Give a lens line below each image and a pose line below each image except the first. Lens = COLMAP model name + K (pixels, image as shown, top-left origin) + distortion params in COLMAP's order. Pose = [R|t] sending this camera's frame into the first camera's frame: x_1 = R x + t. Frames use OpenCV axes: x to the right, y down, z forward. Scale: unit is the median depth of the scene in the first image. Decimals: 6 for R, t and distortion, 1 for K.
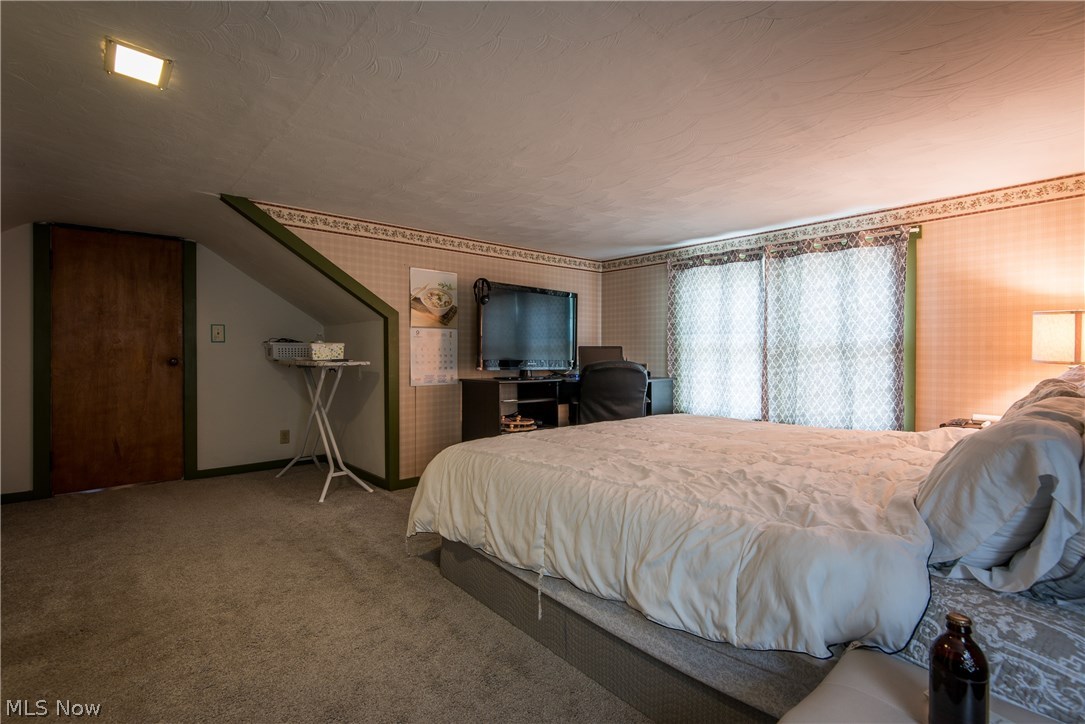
lens RADIAL K [[503.4, 0, 543.6], [0, 503.4, 359.0], [0, 0, 1]] dist [0.010196, -0.002536]
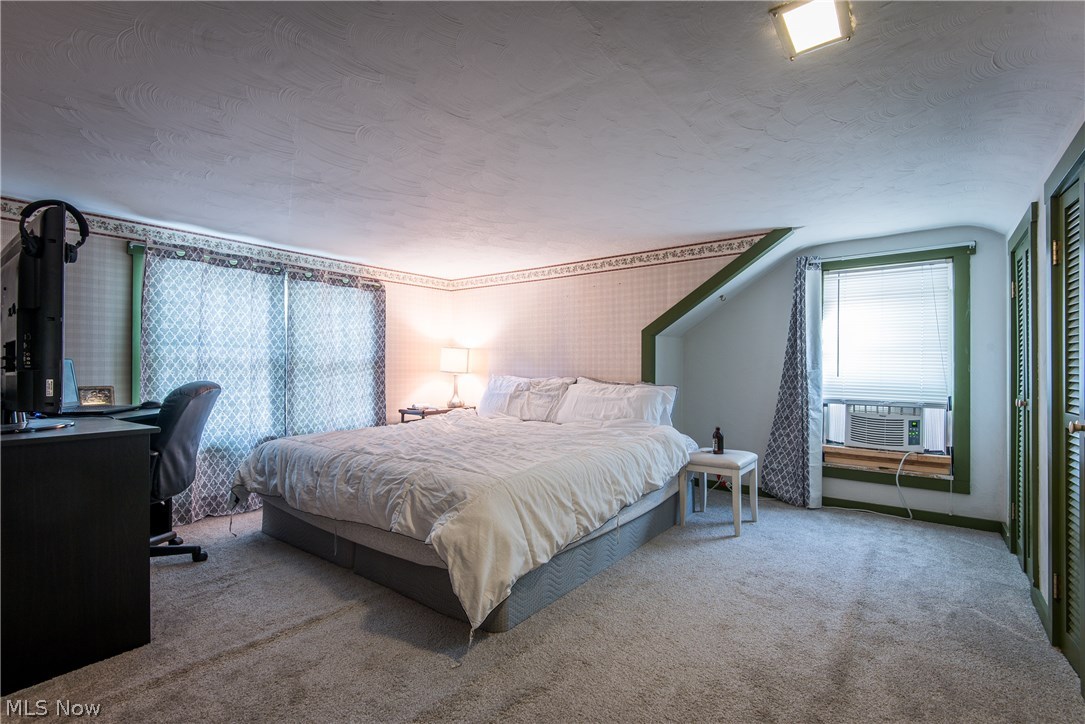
lens RADIAL K [[503.4, 0, 543.4], [0, 503.4, 363.0], [0, 0, 1]] dist [0.010196, -0.002536]
pose [[-0.232213, 0.004967, 0.972652, -0.687203], [0.012976, 0.999914, -0.002008, -0.015275], [-0.972578, 0.012155, -0.232258, 0.747677]]
